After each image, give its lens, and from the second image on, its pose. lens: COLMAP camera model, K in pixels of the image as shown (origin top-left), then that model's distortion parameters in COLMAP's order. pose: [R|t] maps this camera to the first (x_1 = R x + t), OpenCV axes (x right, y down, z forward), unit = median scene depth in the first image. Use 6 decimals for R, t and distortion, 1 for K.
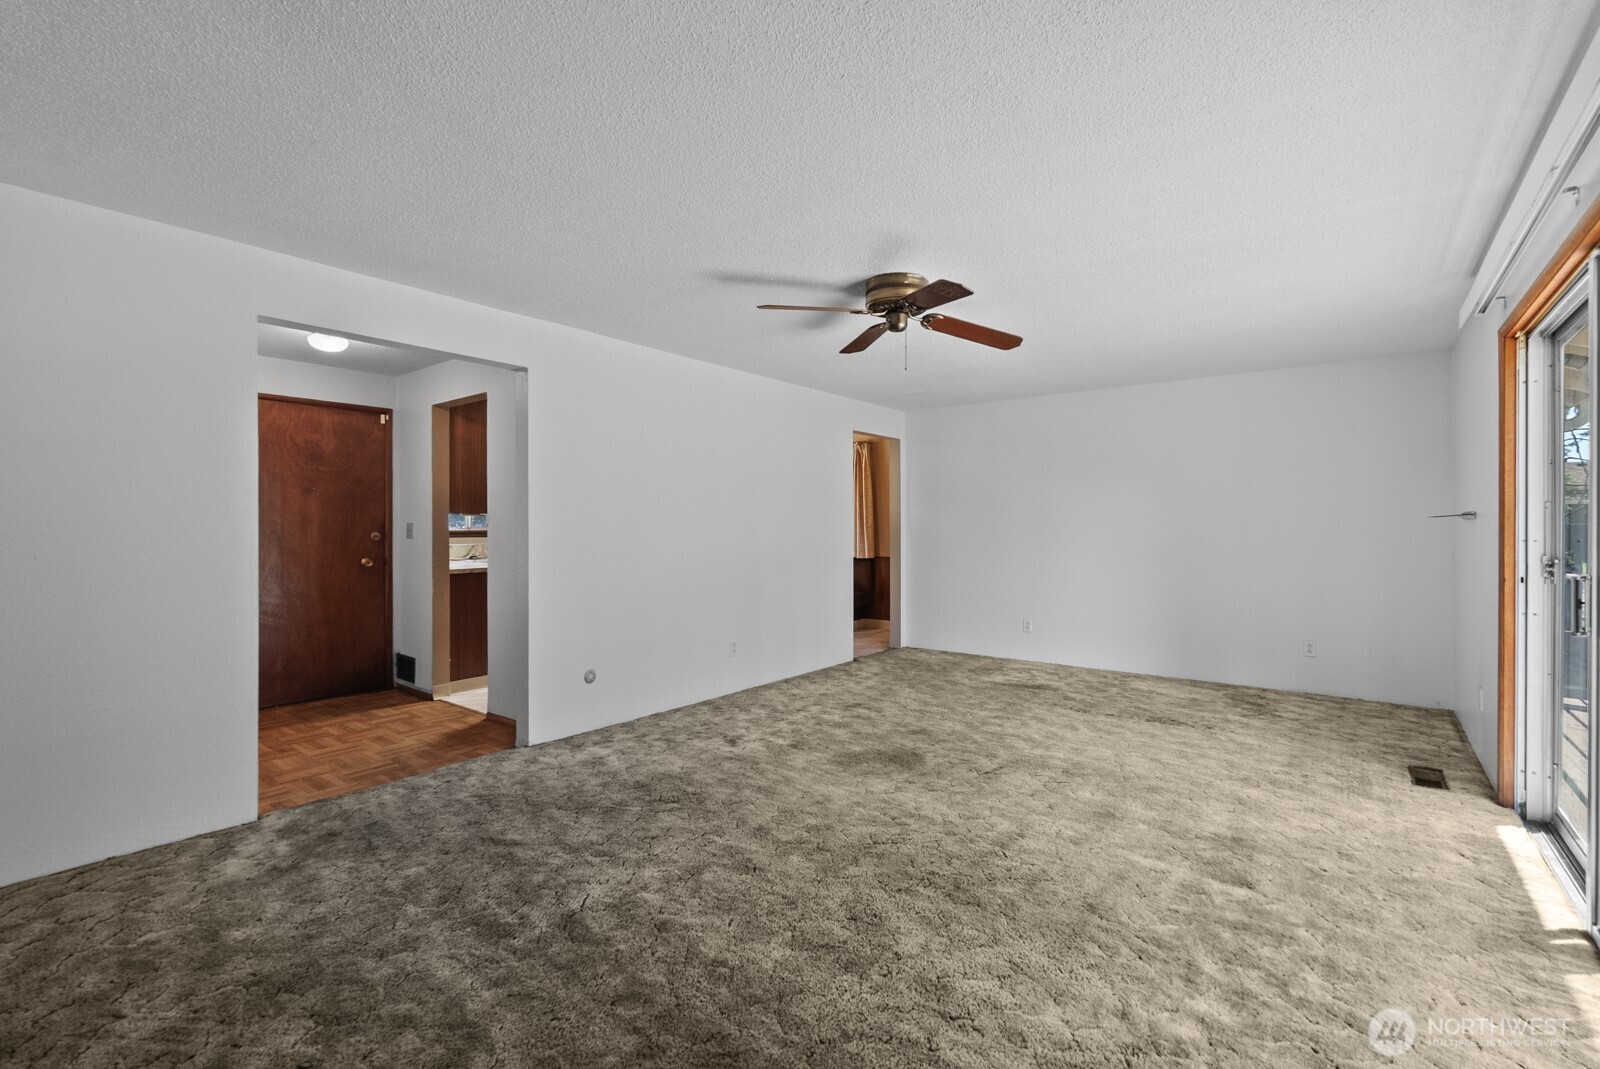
lens RADIAL K [[705.1, 0, 803.5], [0, 705.1, 531.7], [0, 0, 1]] dist [-0.001768, 0.000070]
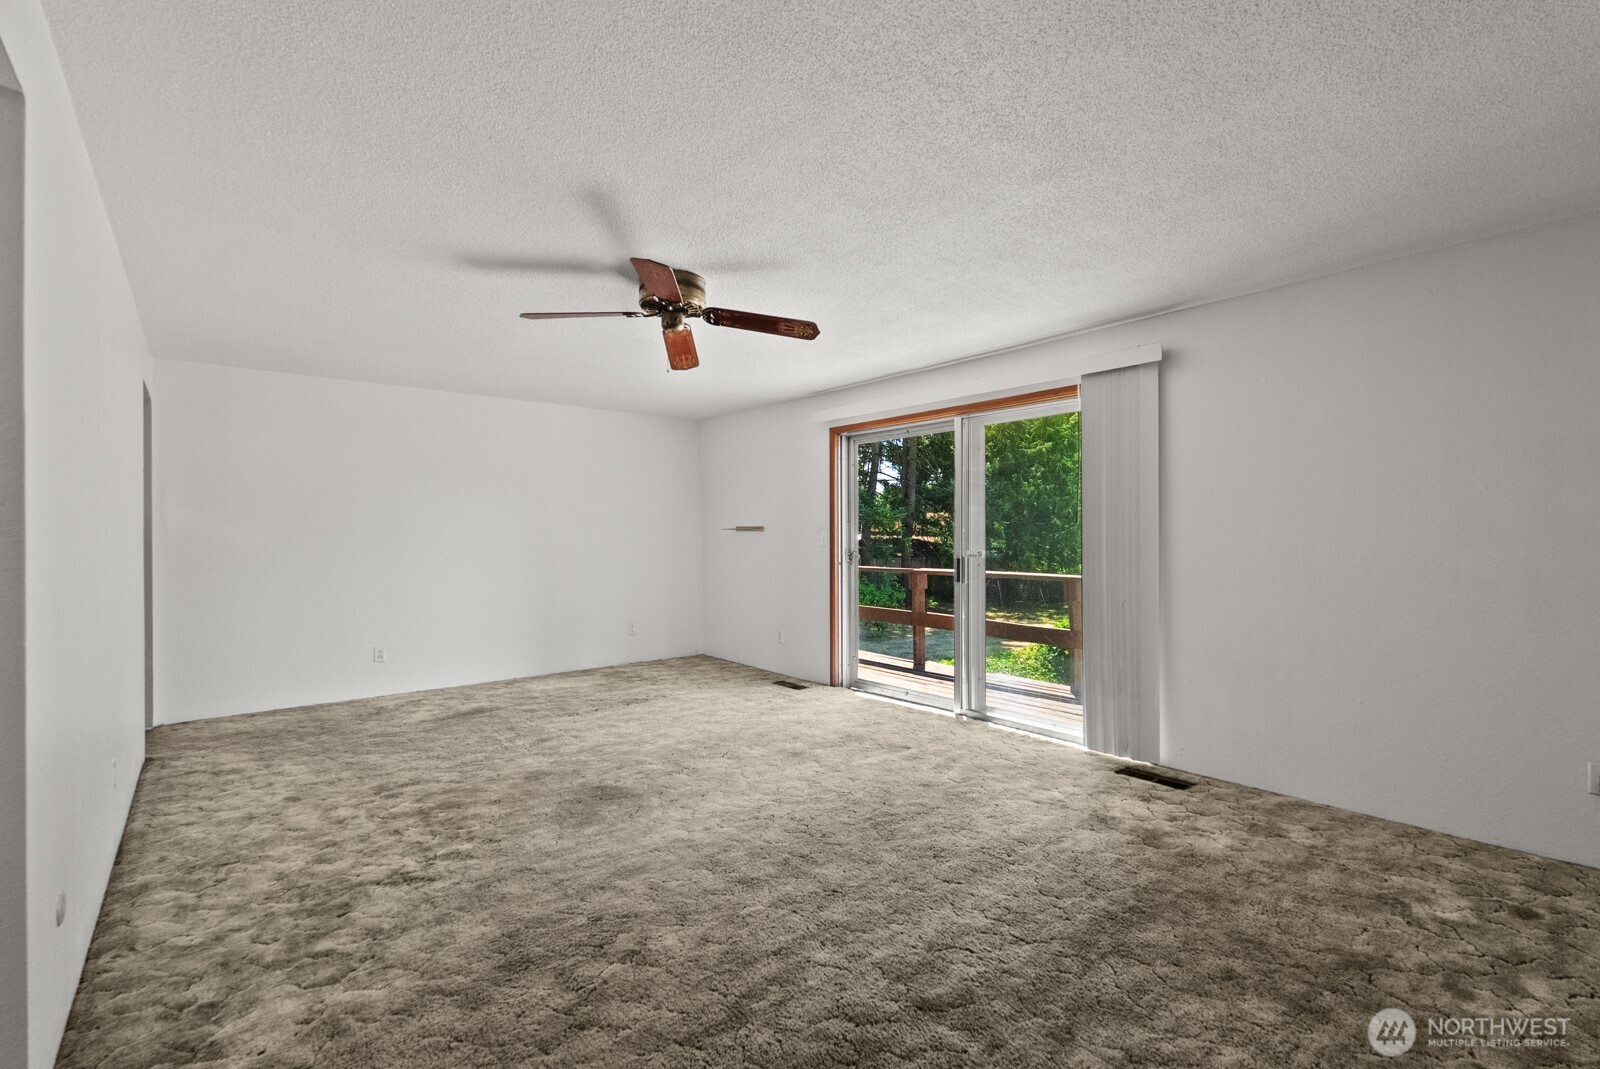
lens RADIAL K [[711.6, 0, 806.6], [0, 711.6, 530.1], [0, 0, 1]] dist [-0.003089, -0.000691]
pose [[0.205225, 0.007687, 0.978685, -0.713502], [0.009313, 0.999909, -0.009806, -0.001702], [-0.978670, 0.011127, 0.205135, 0.580822]]
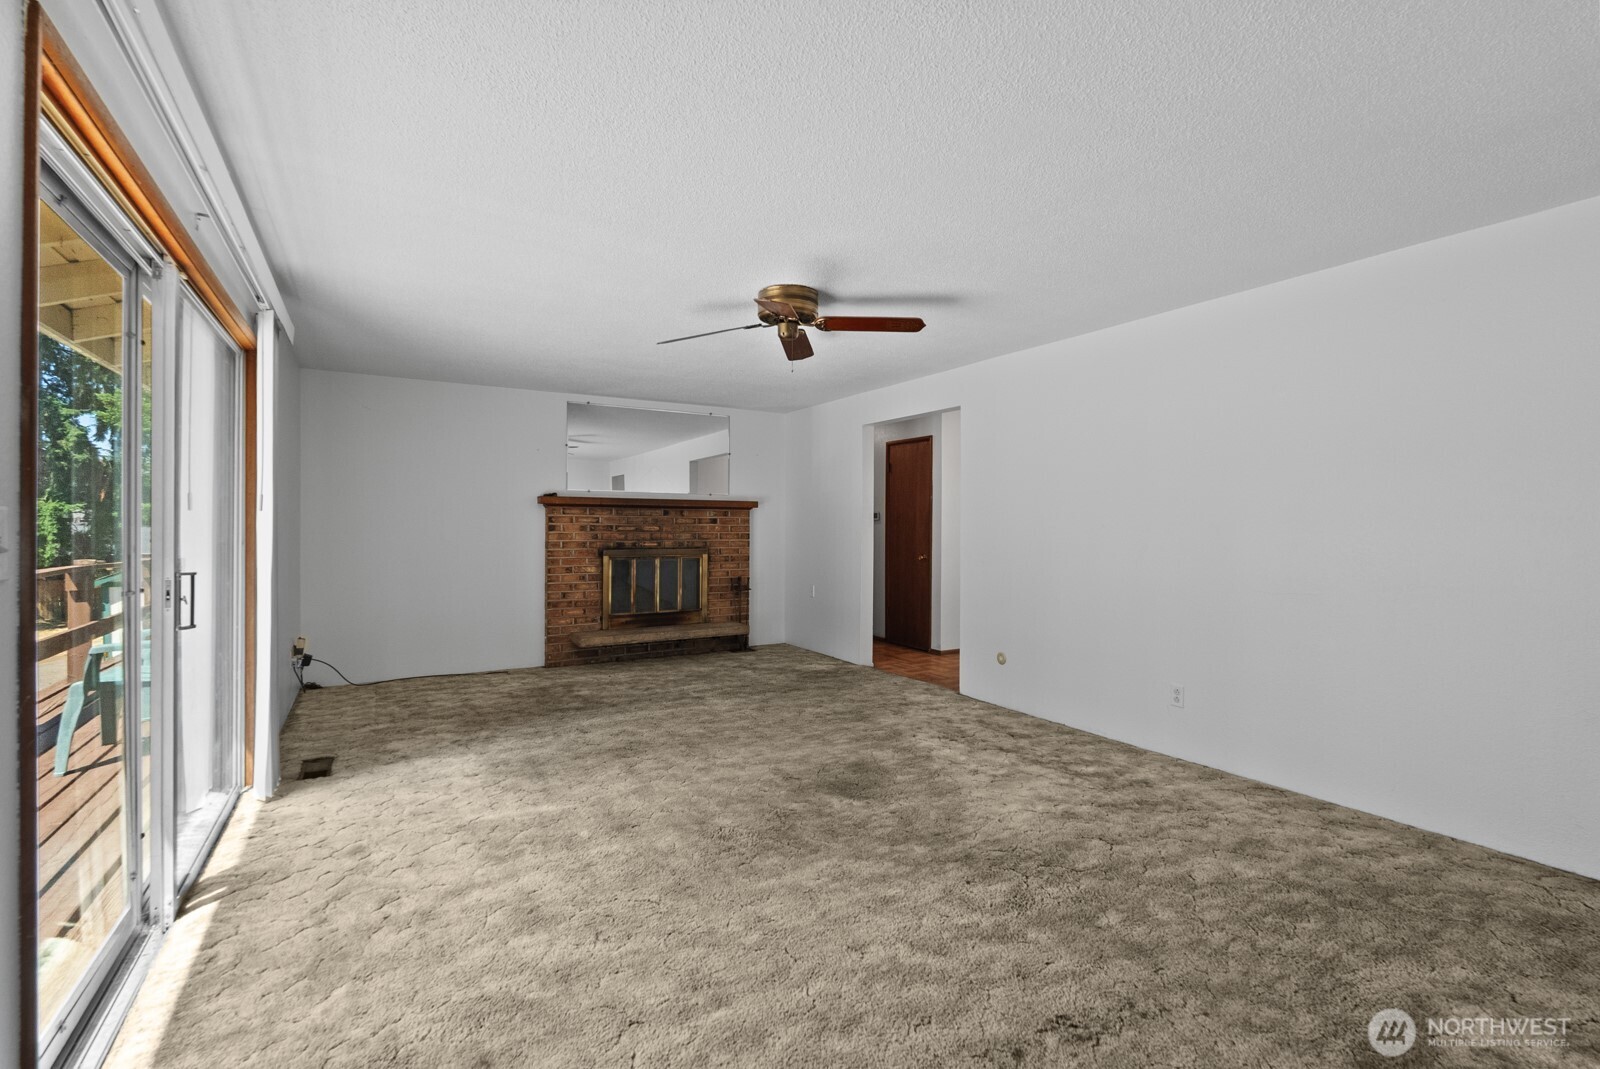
lens RADIAL K [[711.6, 0, 806.6], [0, 711.6, 530.1], [0, 0, 1]] dist [-0.003089, -0.000691]
pose [[-0.356863, 0.005358, -0.934142, 1.020741], [-0.011648, 0.999880, 0.010185, -0.010923], [0.934084, 0.014515, -0.356757, 1.295531]]
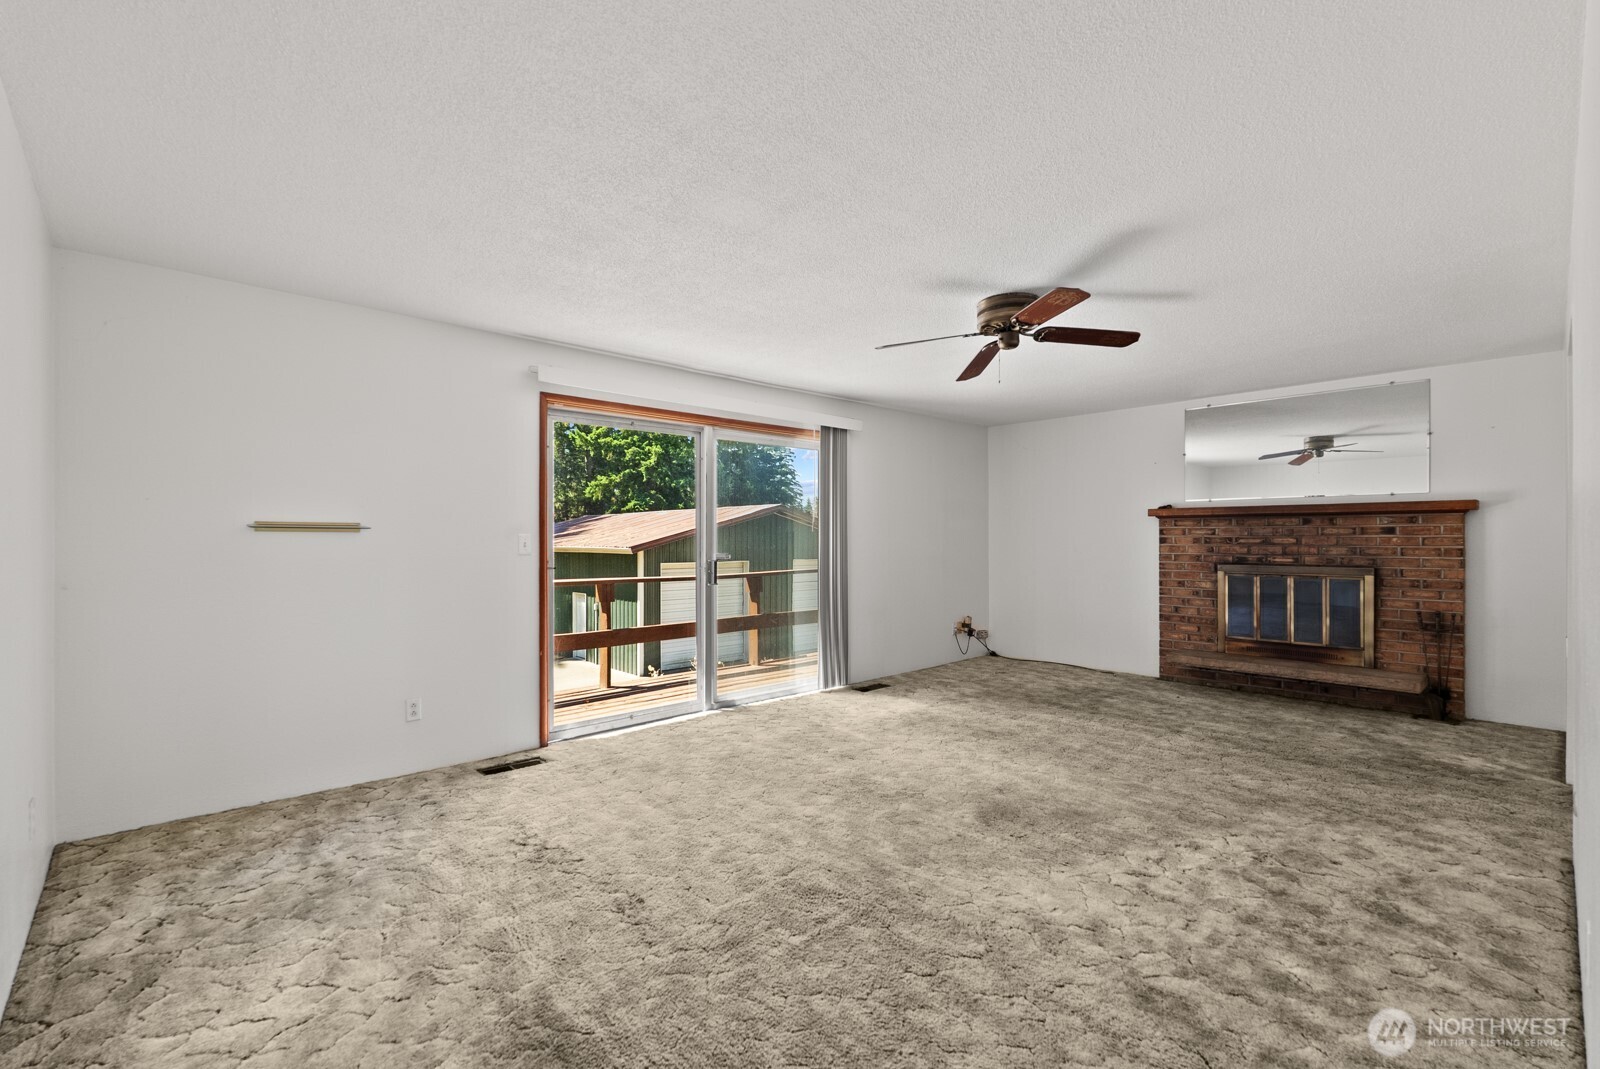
lens RADIAL K [[710.0, 0, 803.9], [0, 710.0, 536.8], [0, 0, 1]] dist [-0.000560, 0.000021]
pose [[-0.987837, 0.003351, 0.155460, 0.247474], [0.004441, 0.999968, 0.006664, -0.015371], [-0.155432, 0.007273, -0.987820, 1.919698]]
